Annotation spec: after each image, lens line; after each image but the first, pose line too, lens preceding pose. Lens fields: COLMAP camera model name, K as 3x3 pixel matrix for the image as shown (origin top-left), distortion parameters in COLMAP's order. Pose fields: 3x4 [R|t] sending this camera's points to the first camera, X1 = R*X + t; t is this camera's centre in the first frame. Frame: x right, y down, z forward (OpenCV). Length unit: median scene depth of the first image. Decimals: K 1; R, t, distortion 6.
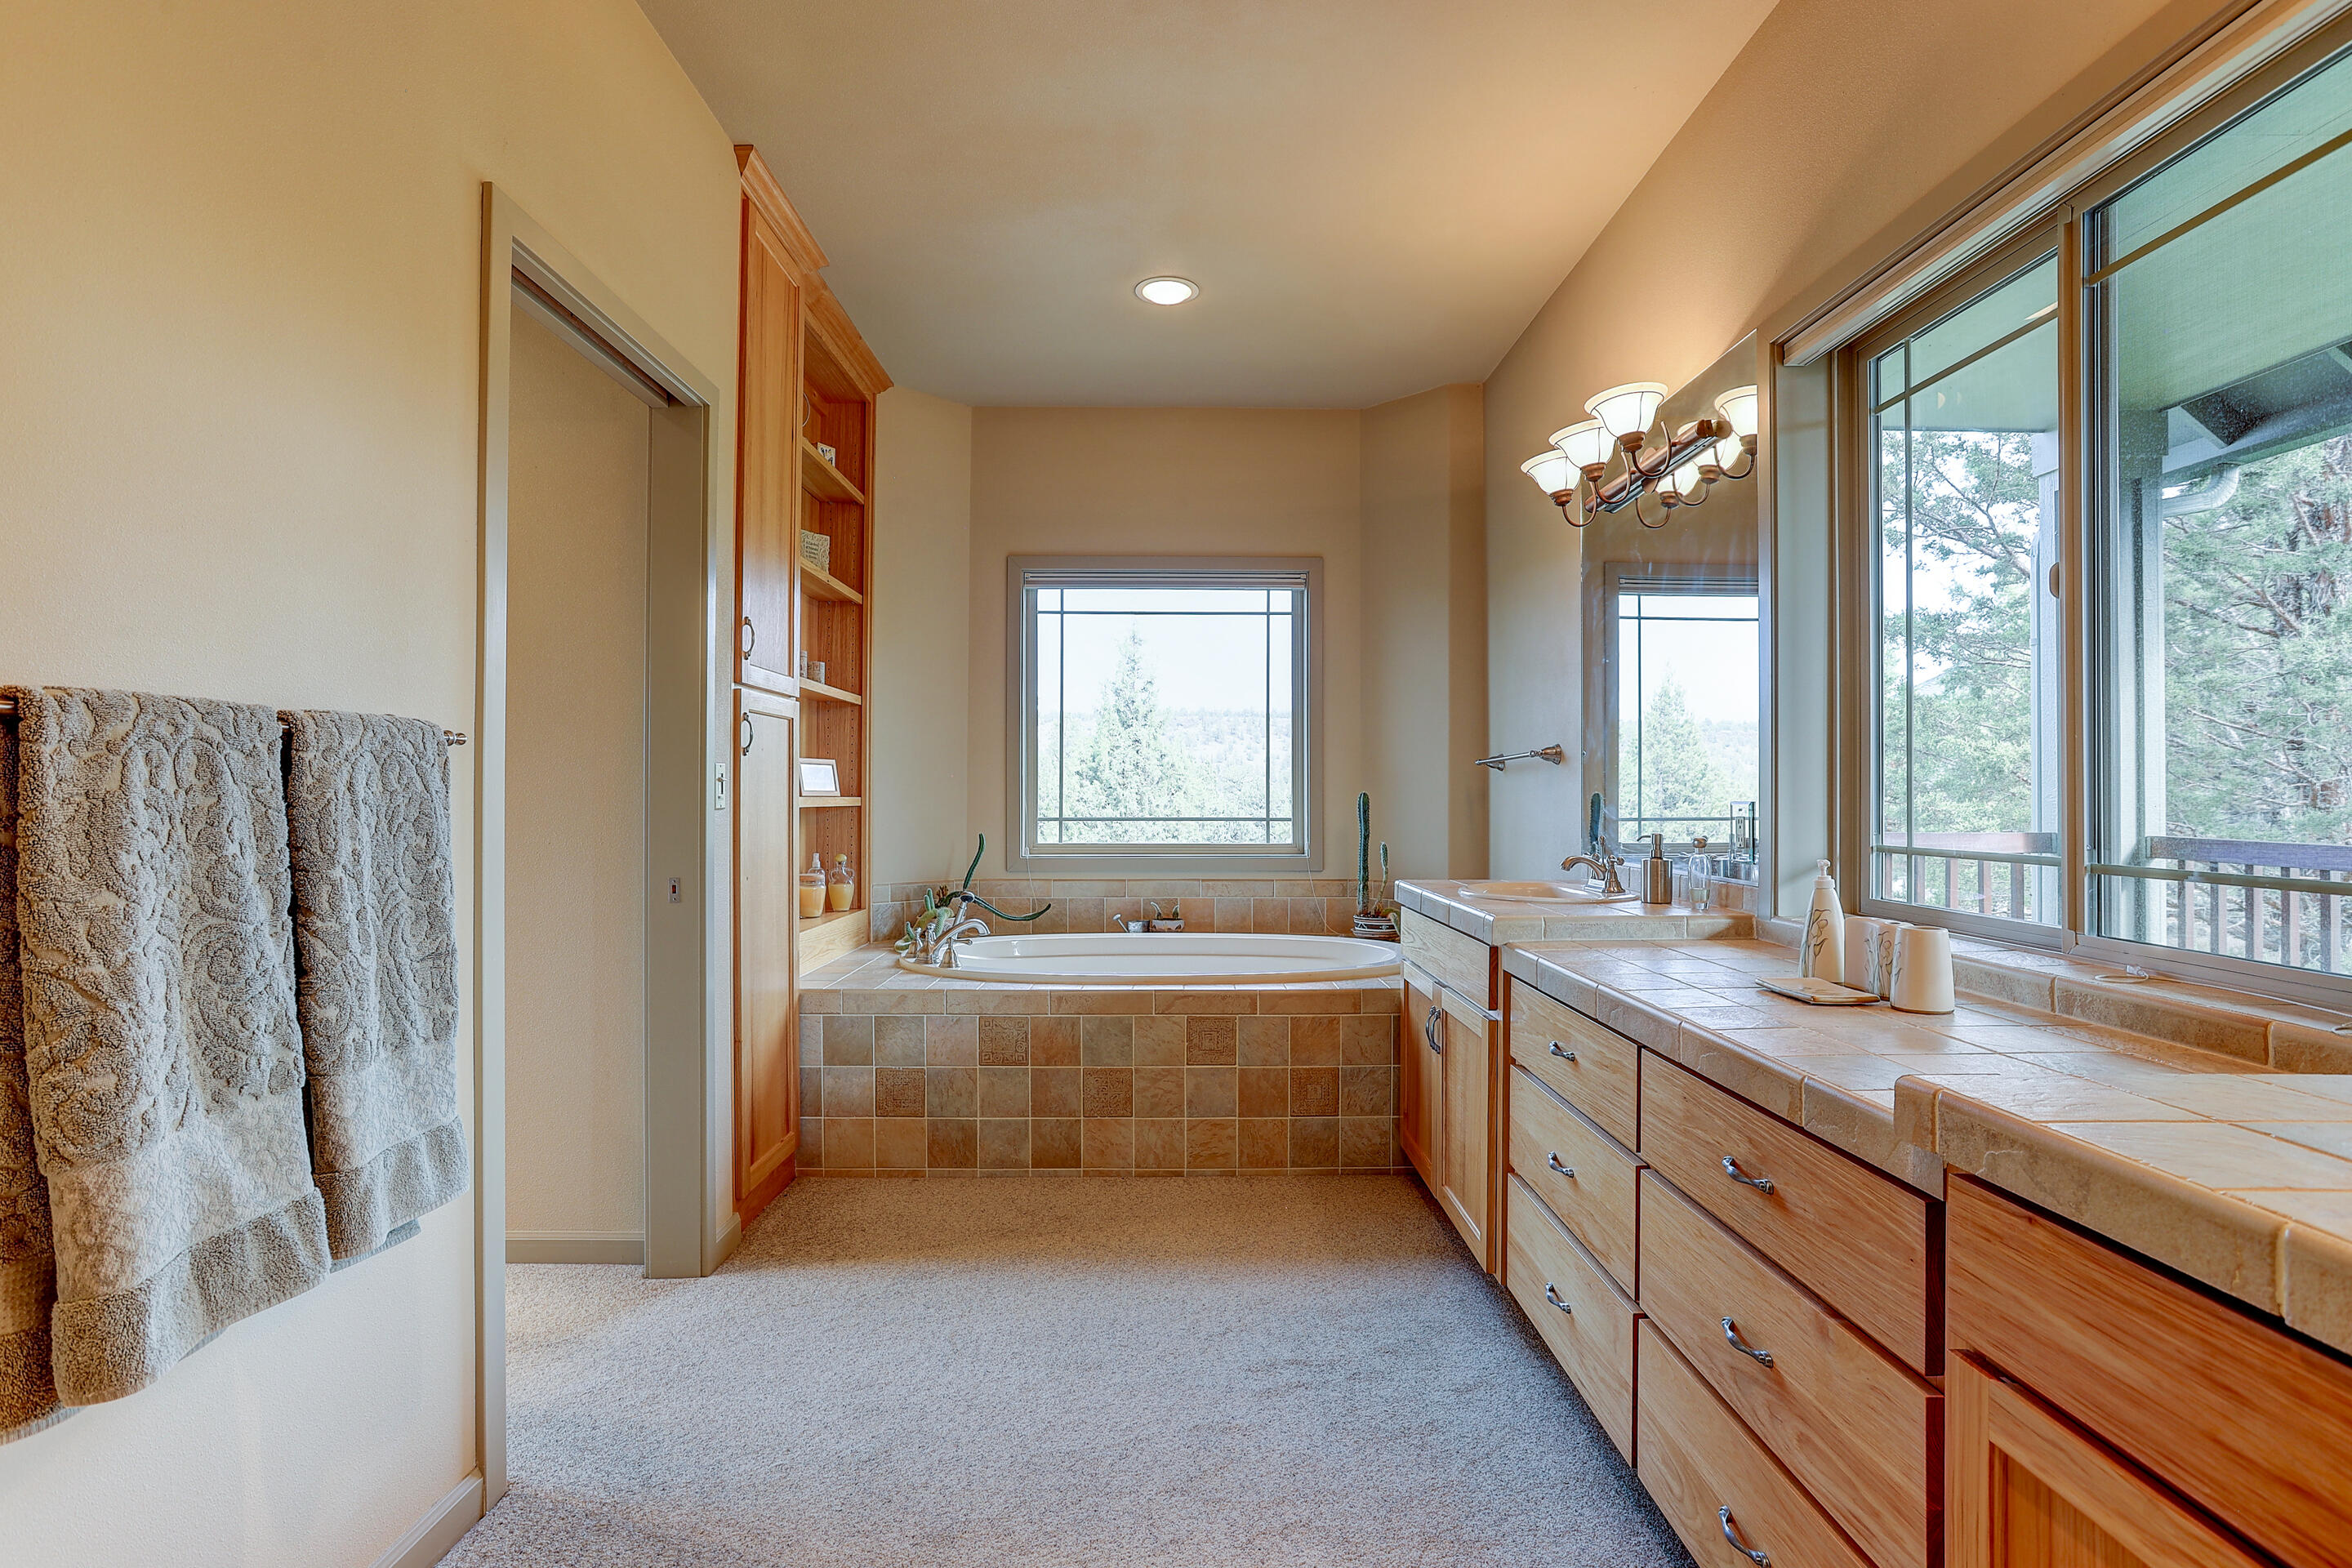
lens RADIAL K [[1142.4, 0, 1193.4], [0, 1142.4, 789.6], [0, 0, 1]] dist [-0.059068, 0.036194]
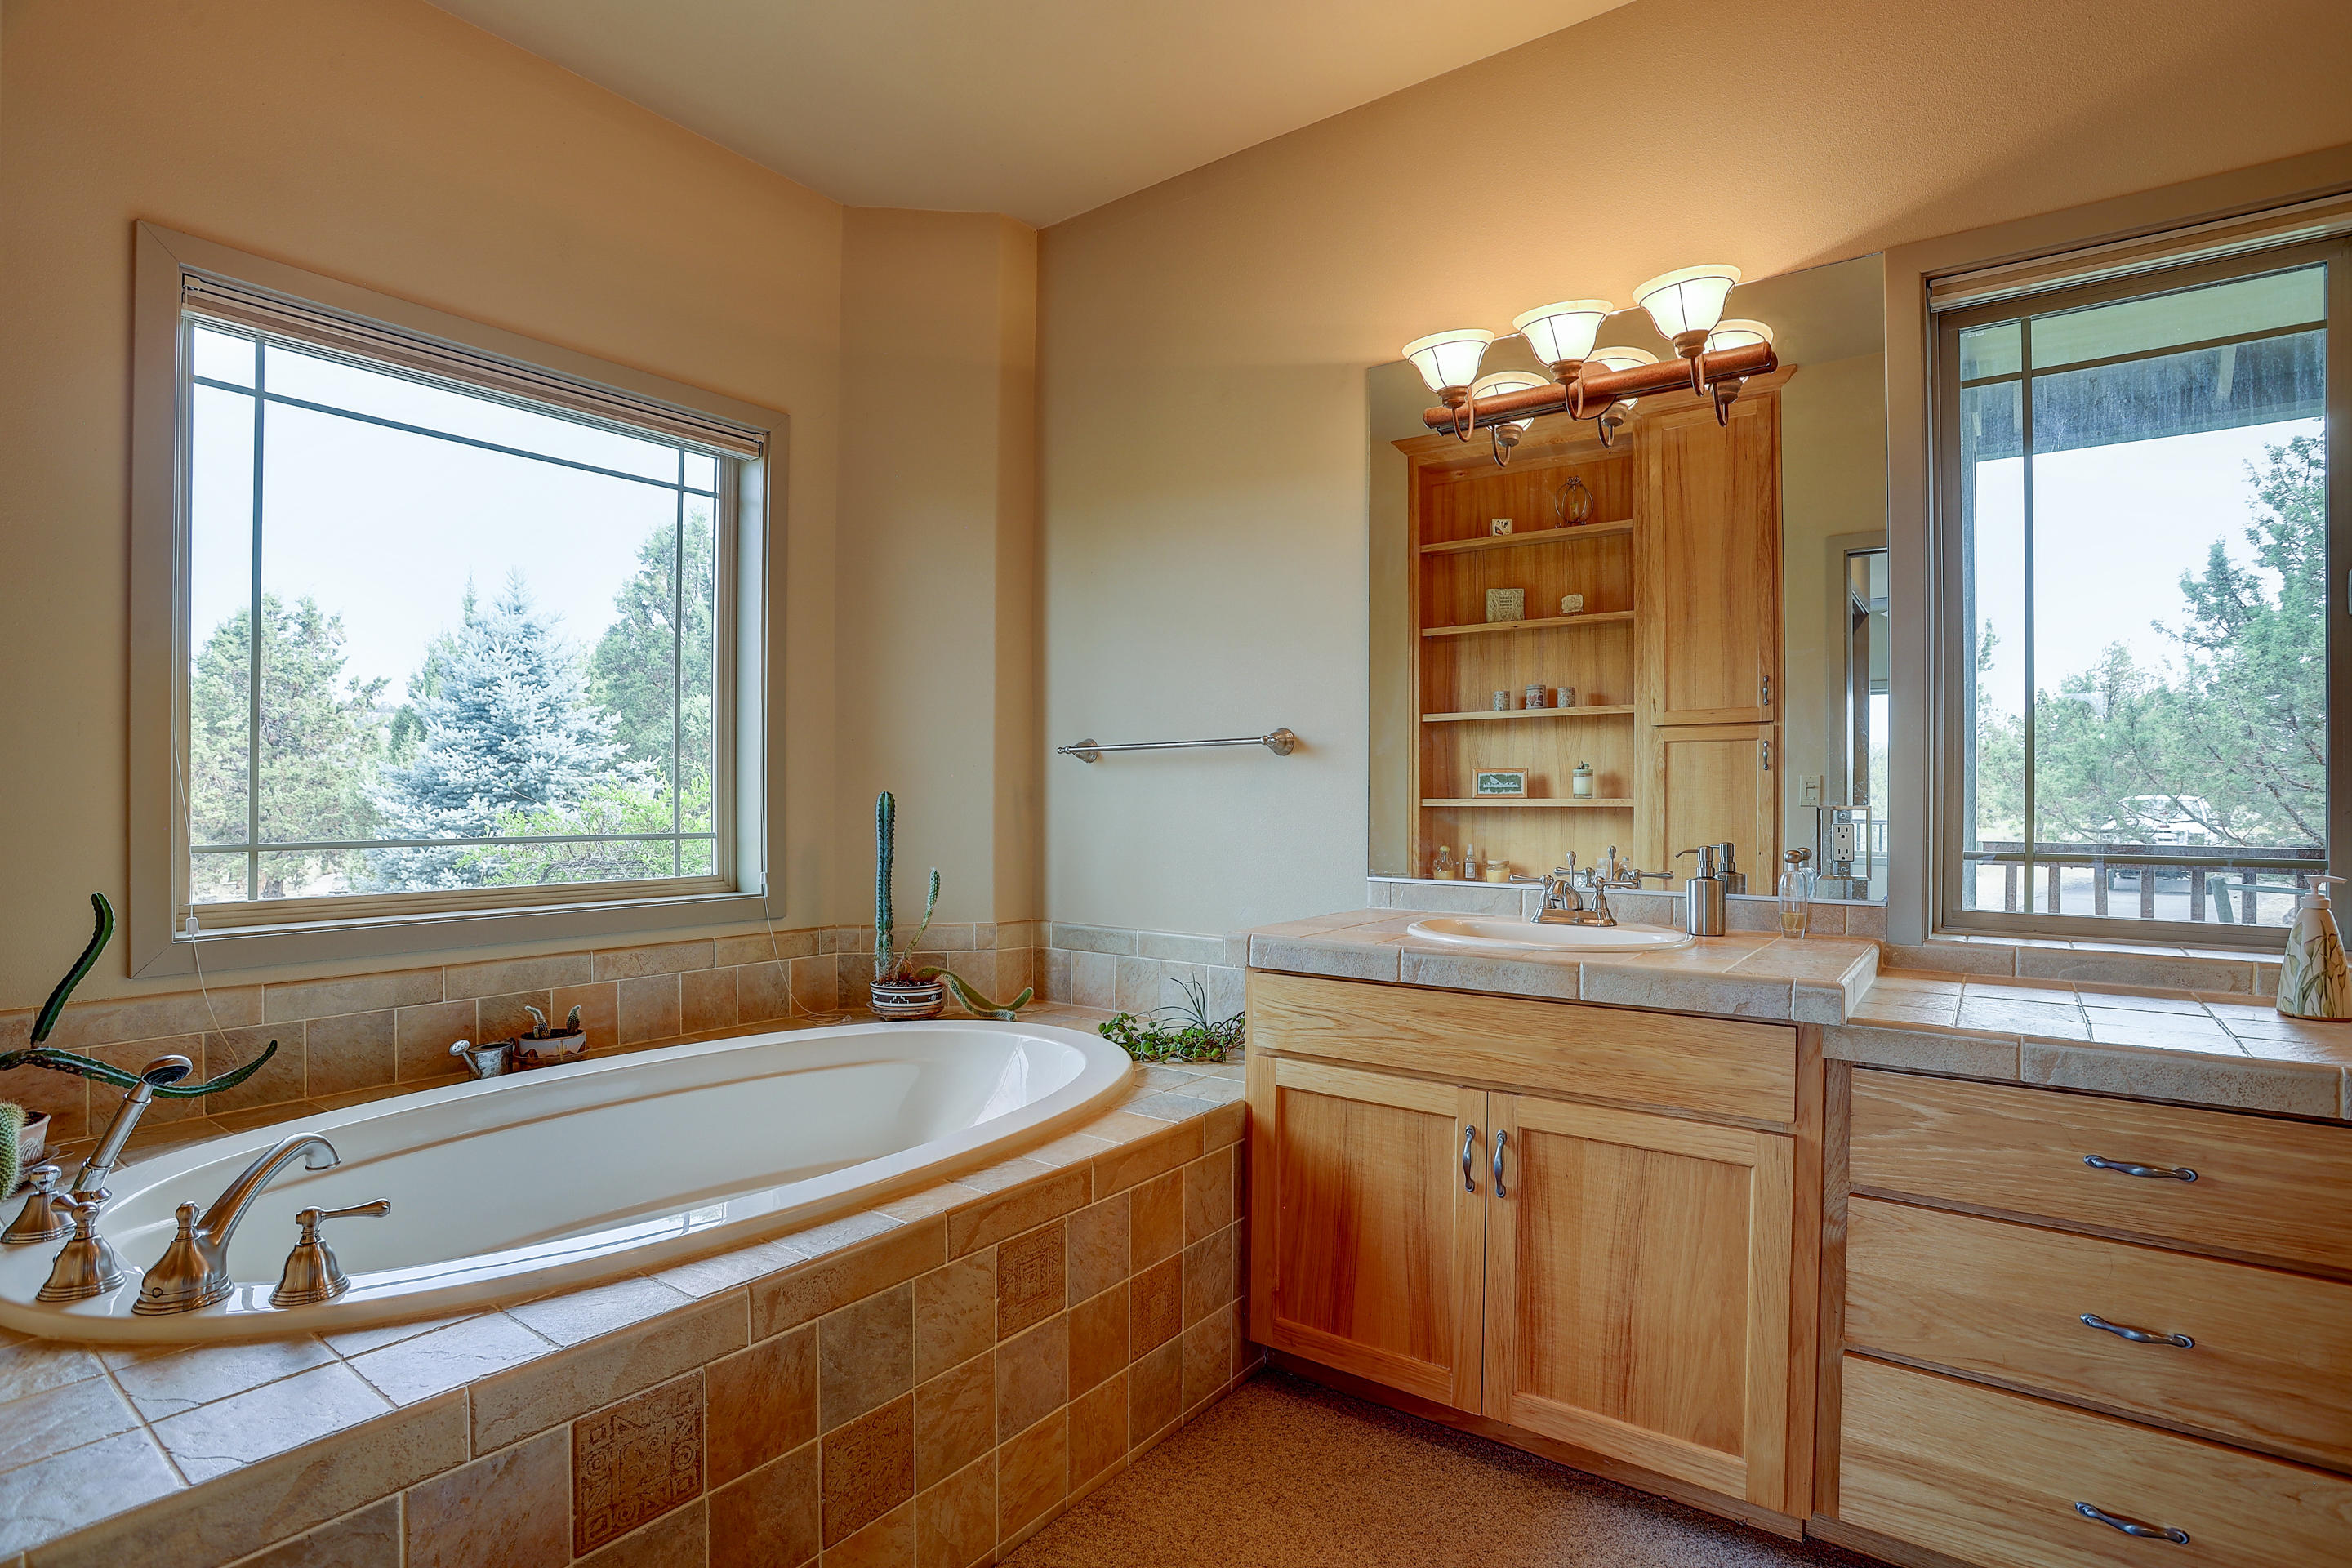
lens RADIAL K [[1145.8, 0, 1194.7], [0, 1145.8, 793.3], [0, 0, 1]] dist [-0.077757, 0.033876]
pose [[0.609981, 0.000449, 0.792416, -0.340522], [-0.005362, 0.999979, 0.003561, 0.000457], [-0.792398, -0.006421, 0.609971, 0.631937]]
